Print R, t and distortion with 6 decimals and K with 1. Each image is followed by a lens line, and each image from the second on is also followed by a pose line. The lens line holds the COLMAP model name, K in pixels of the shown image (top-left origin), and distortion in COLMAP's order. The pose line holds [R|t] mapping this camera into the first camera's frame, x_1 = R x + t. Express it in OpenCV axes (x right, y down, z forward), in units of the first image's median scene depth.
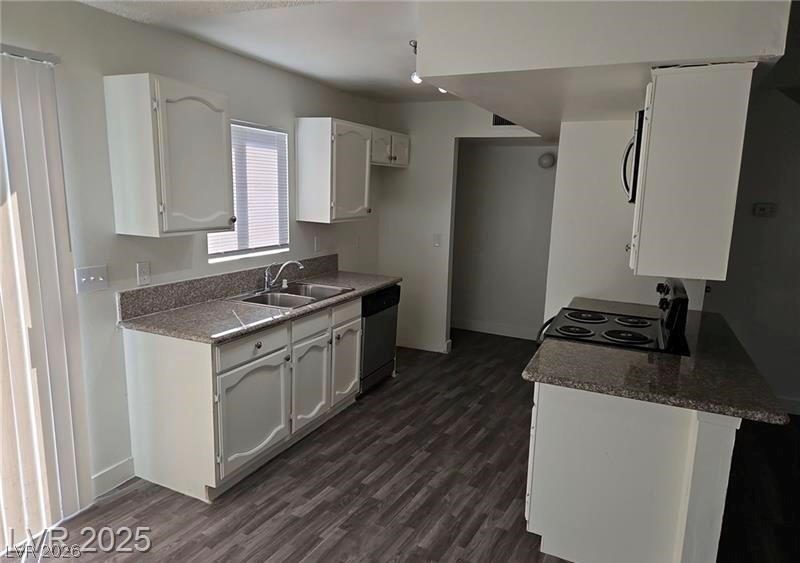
lens RADIAL K [[540.9, 0, 399.6], [0, 540.9, 299.6], [0, 0, 1]] dist [0.080102, -0.064536]
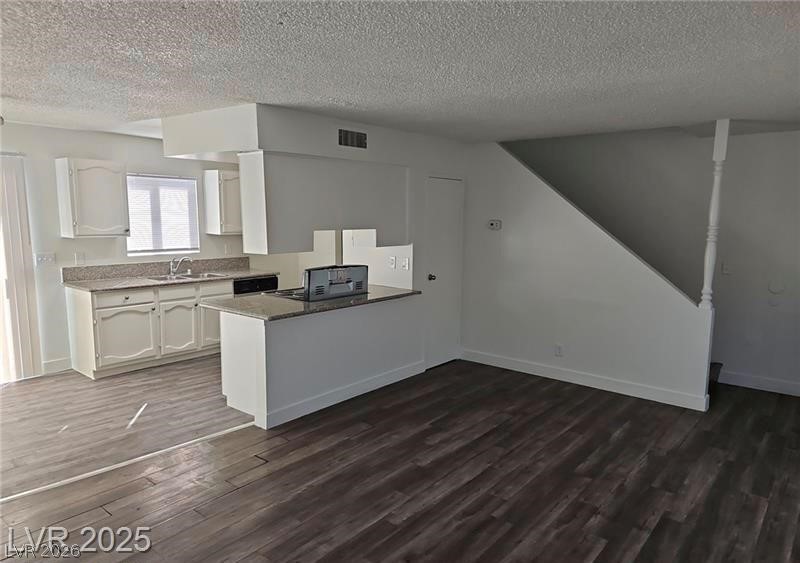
lens RADIAL K [[540.9, 0, 399.6], [0, 540.9, 299.6], [0, 0, 1]] dist [0.080102, -0.064536]
pose [[0.970331, 0.024499, -0.240538, 0.988197], [-0.035769, 0.998452, -0.042600, 0.124890], [0.239122, 0.049940, 0.969704, -0.525862]]
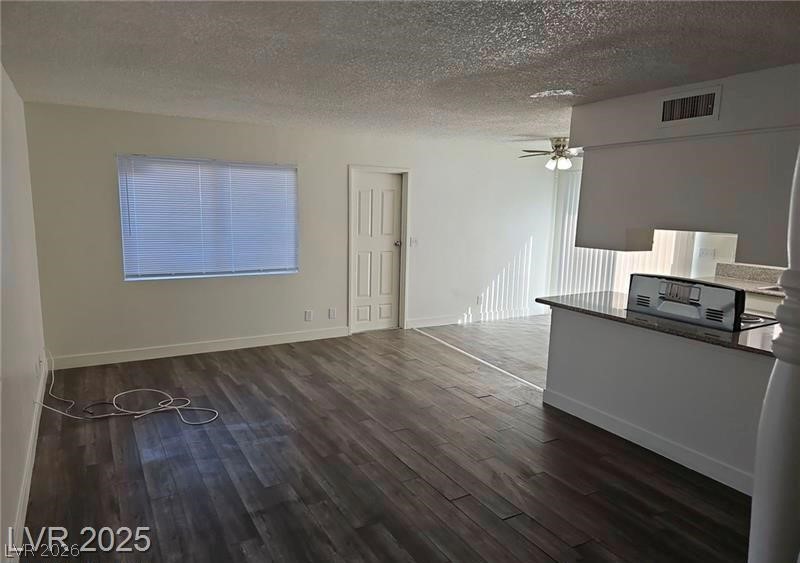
lens RADIAL K [[540.9, 0, 399.6], [0, 540.9, 299.6], [0, 0, 1]] dist [0.080102, -0.064536]
pose [[-0.573063, 0.104524, -0.812818, 1.749122], [-0.204683, 0.942144, 0.265463, -0.174034], [0.793539, 0.318497, -0.518513, 1.052200]]
